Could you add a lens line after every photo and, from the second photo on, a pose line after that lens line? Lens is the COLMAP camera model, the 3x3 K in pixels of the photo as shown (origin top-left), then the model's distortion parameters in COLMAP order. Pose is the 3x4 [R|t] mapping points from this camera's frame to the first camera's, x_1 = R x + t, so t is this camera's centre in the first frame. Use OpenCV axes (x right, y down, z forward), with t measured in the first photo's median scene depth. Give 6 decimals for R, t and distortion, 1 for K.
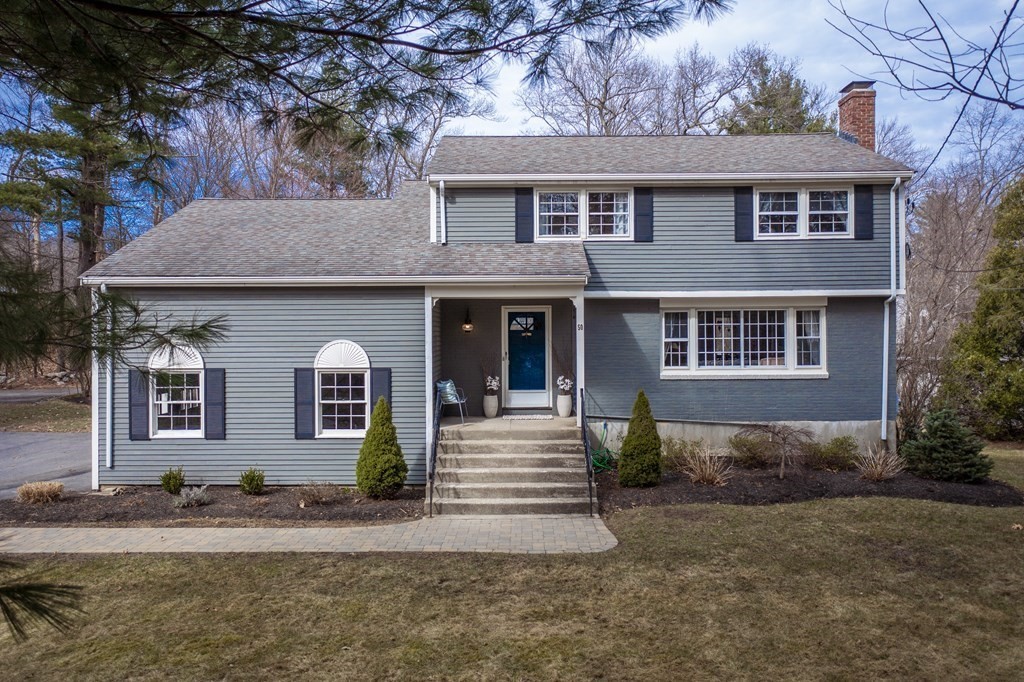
lens RADIAL K [[815.1, 0, 512.0], [0, 815.1, 341.0], [0, 0, 1]] dist [0.002847, -0.003950]
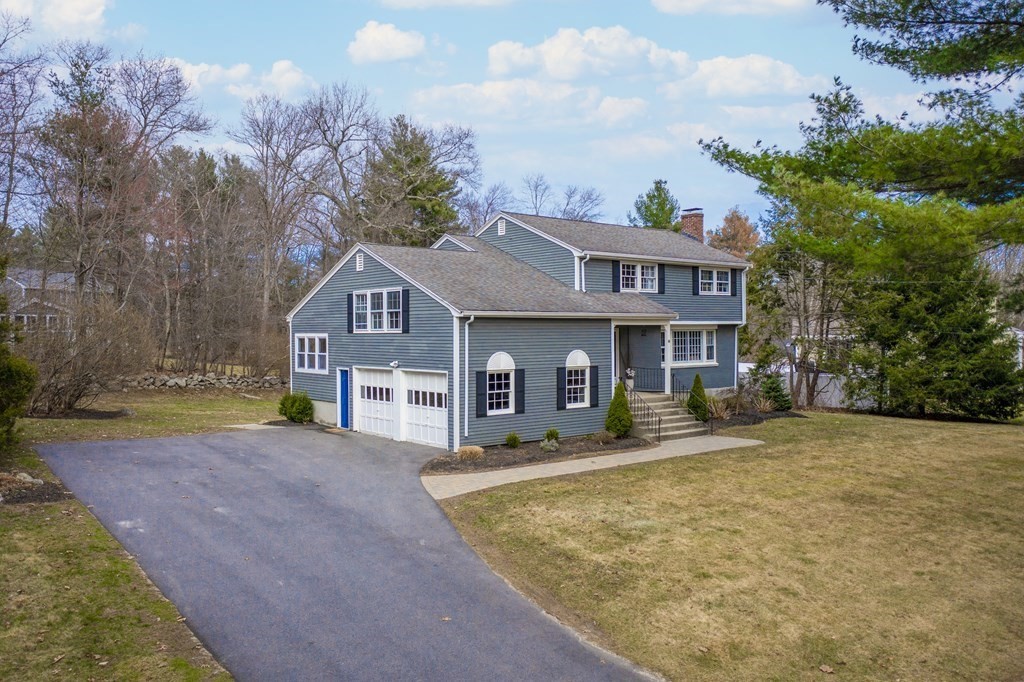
lens RADIAL K [[815.1, 0, 512.0], [0, 815.1, 341.0], [0, 0, 1]] dist [0.002847, -0.003950]
pose [[0.768885, -0.007707, 0.639341, -1.263395], [0.013317, 0.999903, -0.003961, -0.013498], [-0.639248, 0.011560, 0.768913, -0.188565]]
